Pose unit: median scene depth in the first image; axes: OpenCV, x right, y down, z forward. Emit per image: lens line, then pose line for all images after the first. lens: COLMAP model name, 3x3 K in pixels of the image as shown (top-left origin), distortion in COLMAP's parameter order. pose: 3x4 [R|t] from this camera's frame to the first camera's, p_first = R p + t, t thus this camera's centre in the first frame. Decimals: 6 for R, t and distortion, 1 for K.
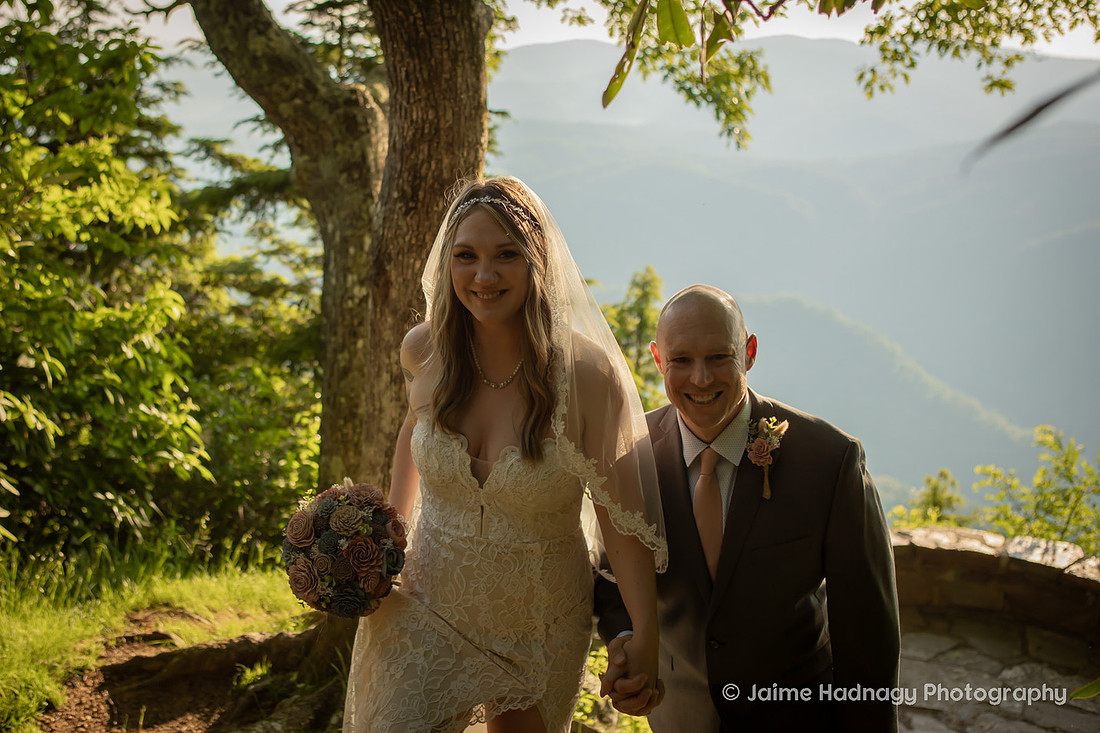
lens RADIAL K [[1214.7, 0, 476.1], [0, 1214.7, 311.4], [0, 0, 1]] dist [-0.052957, 0.000000]
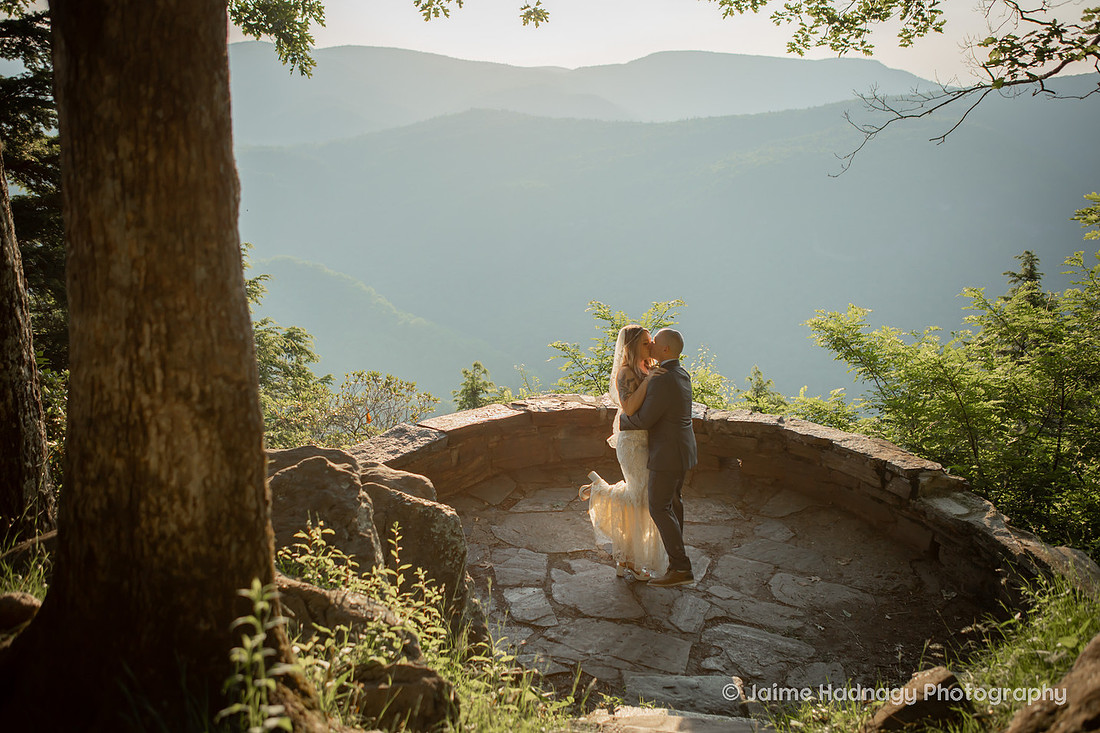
lens RADIAL K [[976.4, 0, 546.4], [0, 976.4, 358.1], [0, 0, 1]] dist [-0.069404, 0.072476]
pose [[0.865328, -0.135733, 0.482478, -0.078172], [0.091366, 0.989221, 0.114425, 0.061843], [-0.492809, -0.054933, 0.868402, 0.313315]]
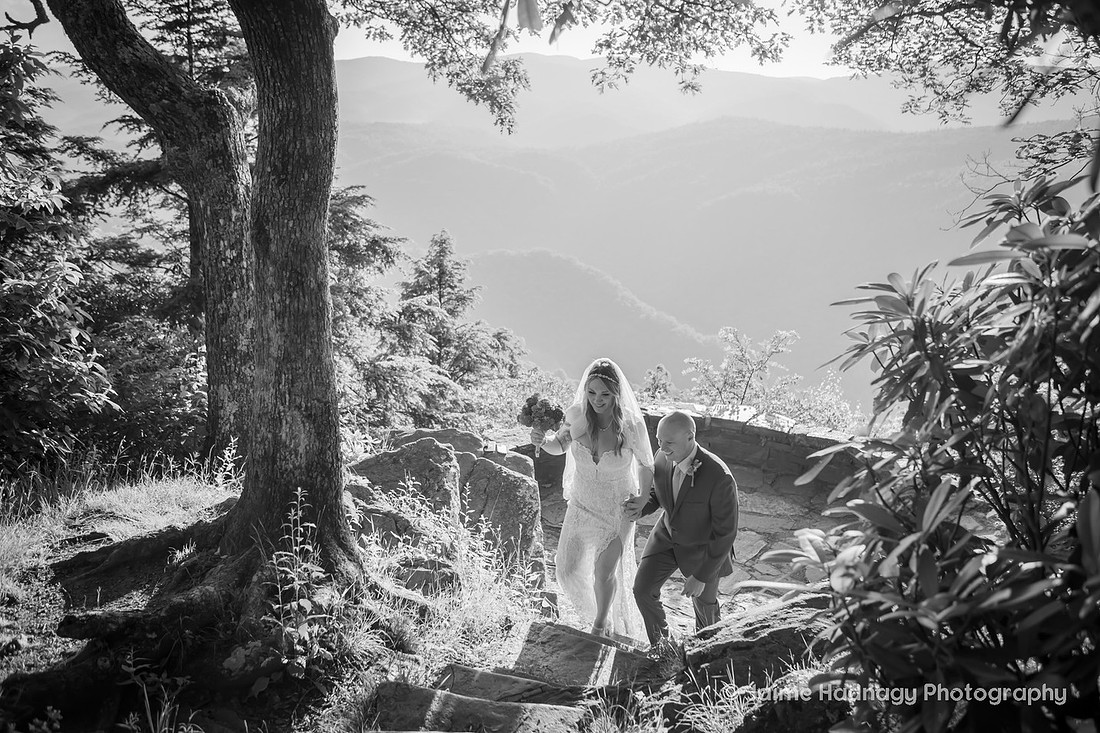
lens RADIAL K [[916.7, 0, 547.2], [0, 916.7, 356.7], [0, 0, 1]] dist [-0.087289, 0.096295]
pose [[0.965094, -0.076724, 0.250413, -0.022939], [0.051883, 0.993187, 0.104346, 0.008624], [-0.256713, -0.087711, 0.962499, -0.001722]]
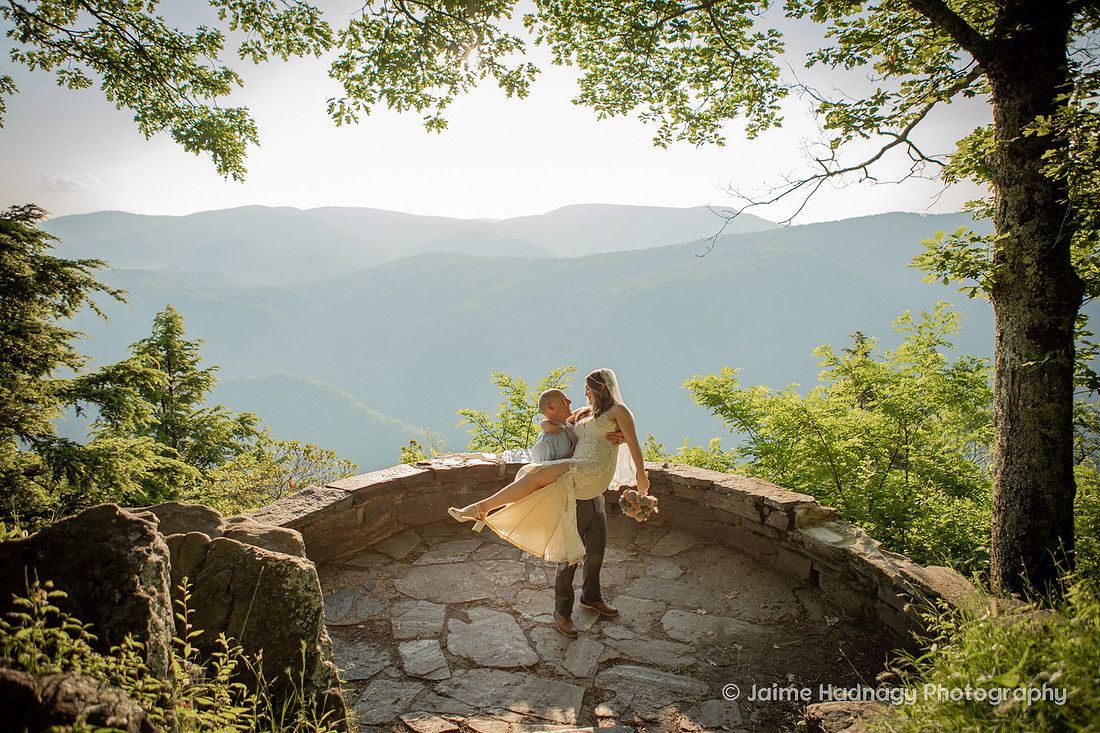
lens RADIAL K [[766.7, 0, 545.6], [0, 766.7, 362.3], [0, 0, 1]] dist [-0.092425, 0.043734]
pose [[0.821934, -0.117367, 0.557360, 0.070069], [0.128904, 0.991481, 0.018689, 0.131186], [-0.554805, 0.056485, 0.830061, 0.456068]]
